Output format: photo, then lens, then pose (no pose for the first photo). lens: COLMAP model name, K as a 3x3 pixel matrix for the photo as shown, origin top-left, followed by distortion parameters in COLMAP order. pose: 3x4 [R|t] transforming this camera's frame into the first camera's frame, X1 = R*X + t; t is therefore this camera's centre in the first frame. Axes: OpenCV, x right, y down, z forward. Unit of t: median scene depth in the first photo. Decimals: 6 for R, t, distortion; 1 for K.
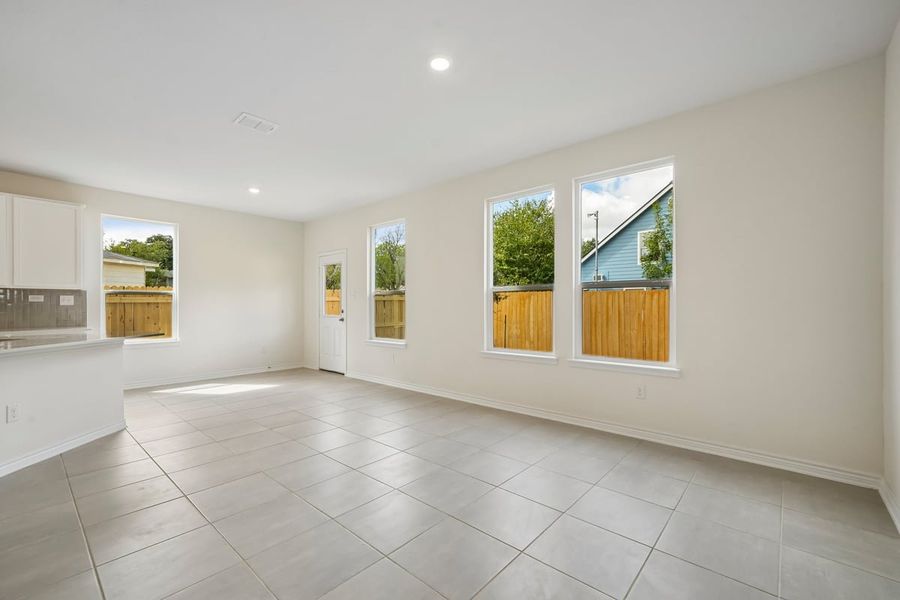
lens RADIAL K [[396.7, 0, 459.4], [0, 396.7, 305.6], [0, 0, 1]] dist [-0.005285, 0.003587]
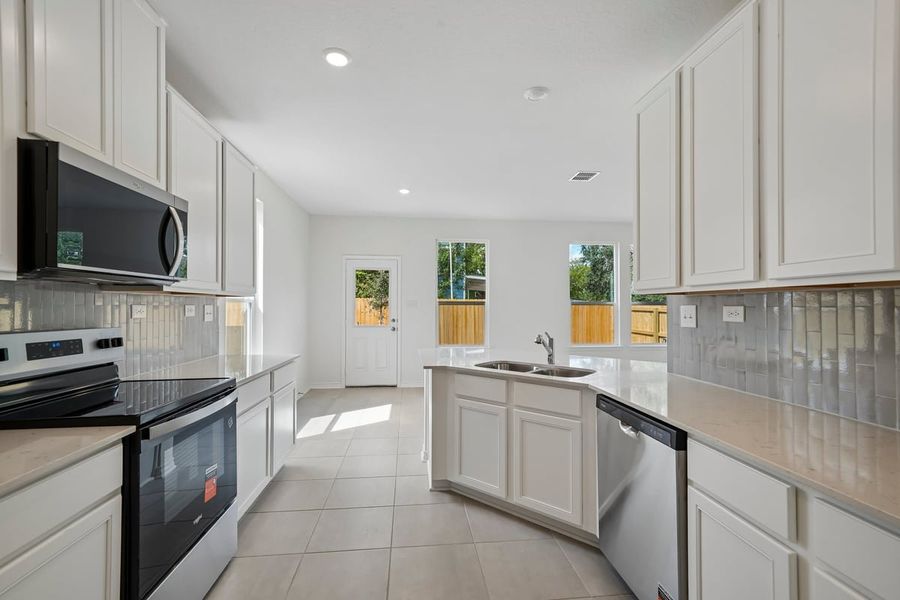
lens RADIAL K [[396.7, 0, 452.2], [0, 396.7, 302.1], [0, 0, 1]] dist [-0.005285, 0.003587]
pose [[0.681641, 0.011390, 0.731598, -0.957759], [-0.002264, 0.999907, -0.013457, -0.018761], [-0.731683, 0.007517, 0.681603, 0.257786]]
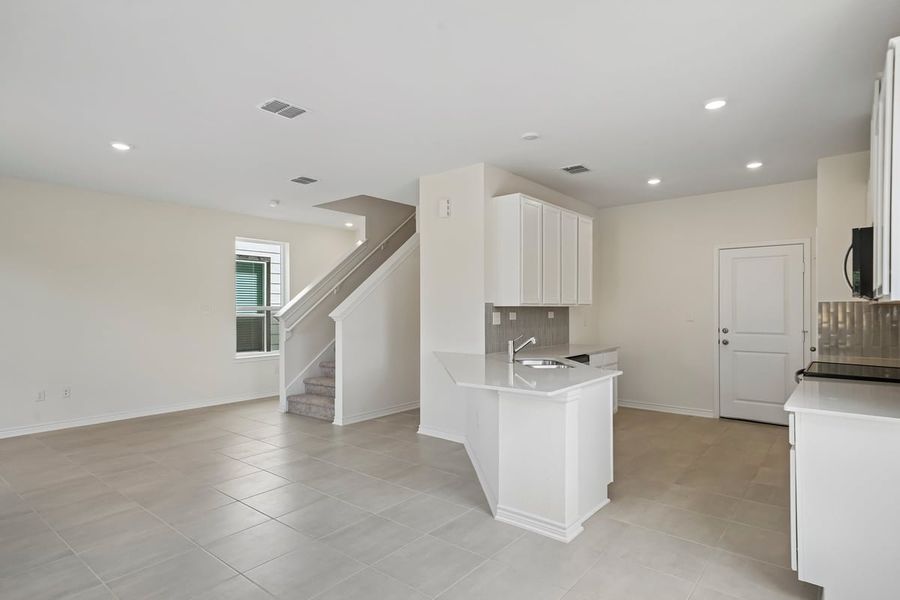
lens RADIAL K [[485.3, 0, 445.8], [0, 485.3, 304.9], [0, 0, 1]] dist [0.011623, 0.002945]
pose [[-0.999788, 0.001512, -0.020558, -0.454873], [0.001635, 0.999981, -0.005959, -0.028124], [0.020548, -0.005991, -0.999771, 1.114900]]
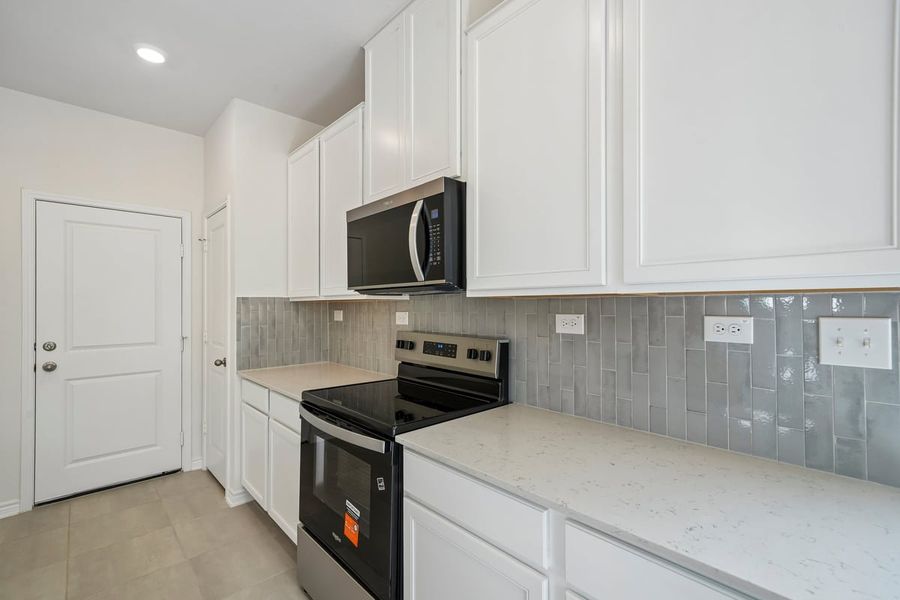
lens RADIAL K [[396.7, 0, 455.3], [0, 396.7, 302.0], [0, 0, 1]] dist [-0.005285, 0.003587]
pose [[-0.099456, -0.007811, -0.995011, -0.629536], [0.002645, 0.999964, -0.008114, -0.026332], [0.995038, -0.003439, -0.099432, 0.667175]]
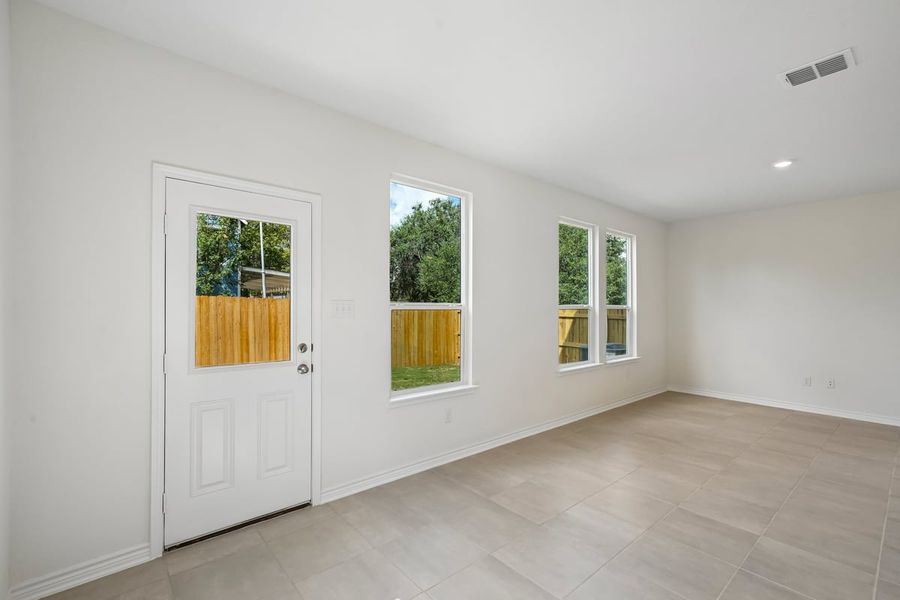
lens RADIAL K [[396.7, 0, 450.4], [0, 396.7, 306.5], [0, 0, 1]] dist [-0.005285, 0.003587]
pose [[0.145175, 0.004693, 0.989395, -0.709214], [-0.001369, 0.999989, -0.004543, -0.027396], [-0.989405, -0.000695, 0.145180, 0.847299]]
